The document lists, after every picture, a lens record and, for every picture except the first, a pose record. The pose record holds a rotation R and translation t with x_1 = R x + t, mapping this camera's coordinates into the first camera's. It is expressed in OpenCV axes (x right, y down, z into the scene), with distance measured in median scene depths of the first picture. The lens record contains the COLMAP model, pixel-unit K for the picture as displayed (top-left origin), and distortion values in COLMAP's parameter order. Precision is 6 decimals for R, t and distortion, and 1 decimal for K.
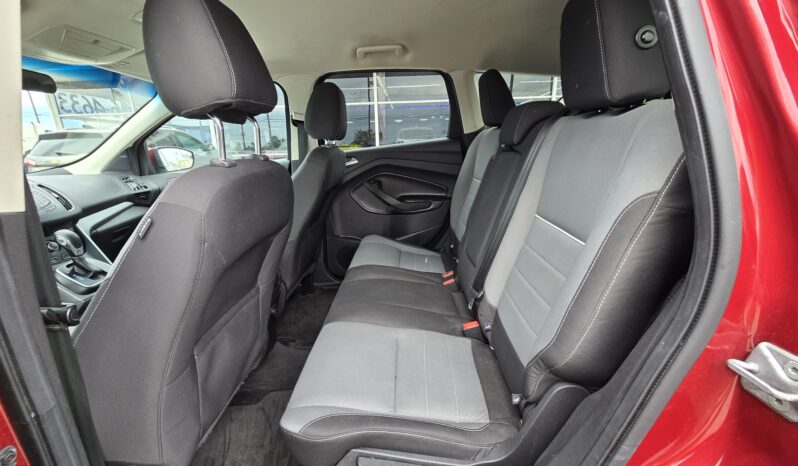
lens RADIAL K [[329.6, 0, 399.0], [0, 329.6, 233.0], [0, 0, 1]] dist [-0.000223, -0.000298]
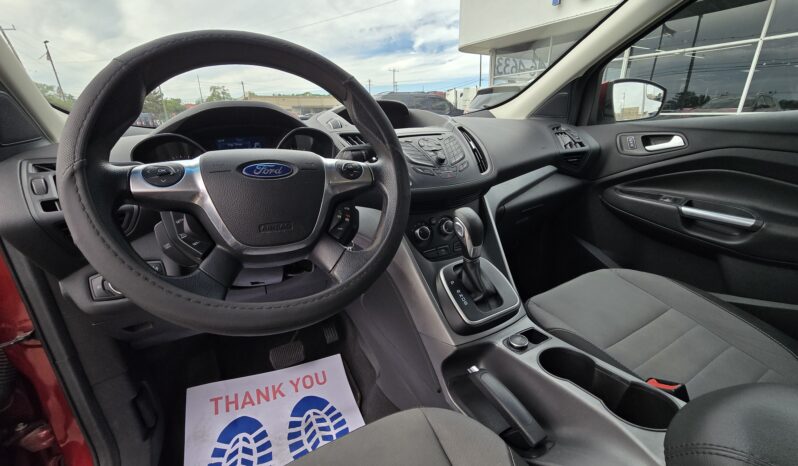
lens RADIAL K [[329.6, 0, 399.0], [0, 329.6, 233.0], [0, 0, 1]] dist [-0.000223, -0.000298]
pose [[0.517548, 0.310302, -0.797407, -0.410277], [-0.217065, 0.949053, 0.228430, -0.050417], [0.827664, 0.054865, 0.558536, 0.394264]]
